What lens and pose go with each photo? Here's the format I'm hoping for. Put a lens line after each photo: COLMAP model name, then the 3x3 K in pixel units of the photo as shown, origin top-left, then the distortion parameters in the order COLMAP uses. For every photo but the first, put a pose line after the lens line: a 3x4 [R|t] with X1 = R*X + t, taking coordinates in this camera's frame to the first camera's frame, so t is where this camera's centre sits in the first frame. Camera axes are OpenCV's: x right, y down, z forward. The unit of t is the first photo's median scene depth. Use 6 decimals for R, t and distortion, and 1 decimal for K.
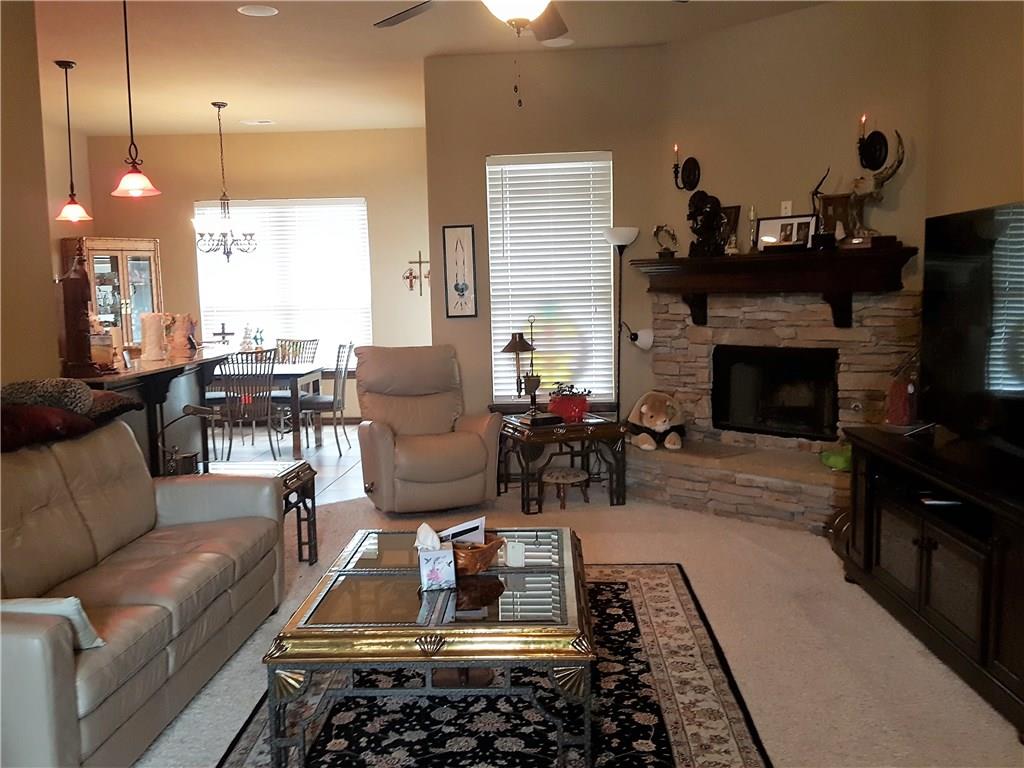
lens RADIAL K [[1032.9, 0, 512.0], [0, 1032.9, 405.0], [0, 0, 1]] dist [0.188659, -0.360596]
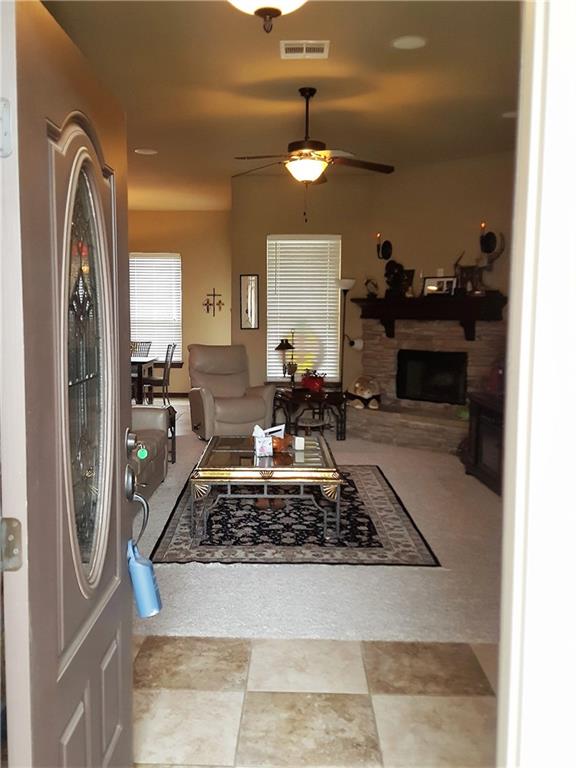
lens RADIAL K [[774.6, 0, 288.0], [0, 774.6, 384.0], [0, 0, 1]] dist [0.188659, -0.360596]
pose [[0.998197, 0.025436, 0.054363, -0.059954], [-0.024095, 0.999392, -0.025187, 0.038775], [-0.054970, 0.023832, 0.998204, -0.290923]]
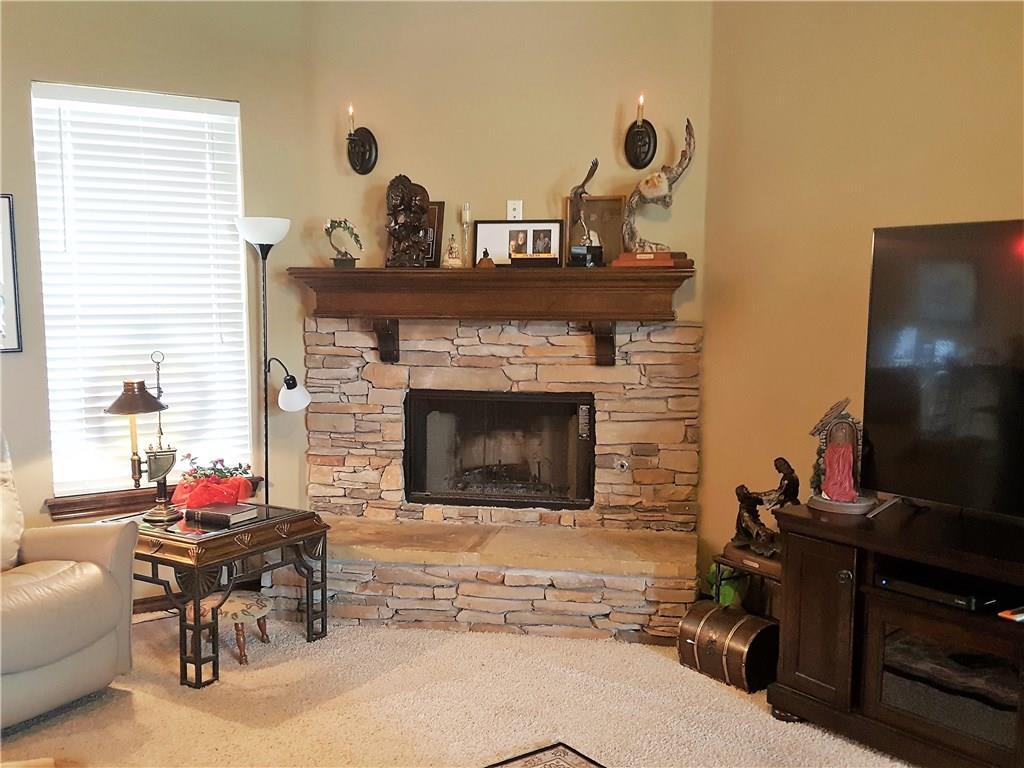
lens RADIAL K [[1032.9, 0, 512.0], [0, 1032.9, 405.0], [0, 0, 1]] dist [0.188659, -0.360596]
pose [[0.785640, -0.044184, 0.617104, -0.210962], [0.052673, 0.998602, 0.004440, -0.049343], [-0.616437, 0.029016, 0.786869, 0.410807]]
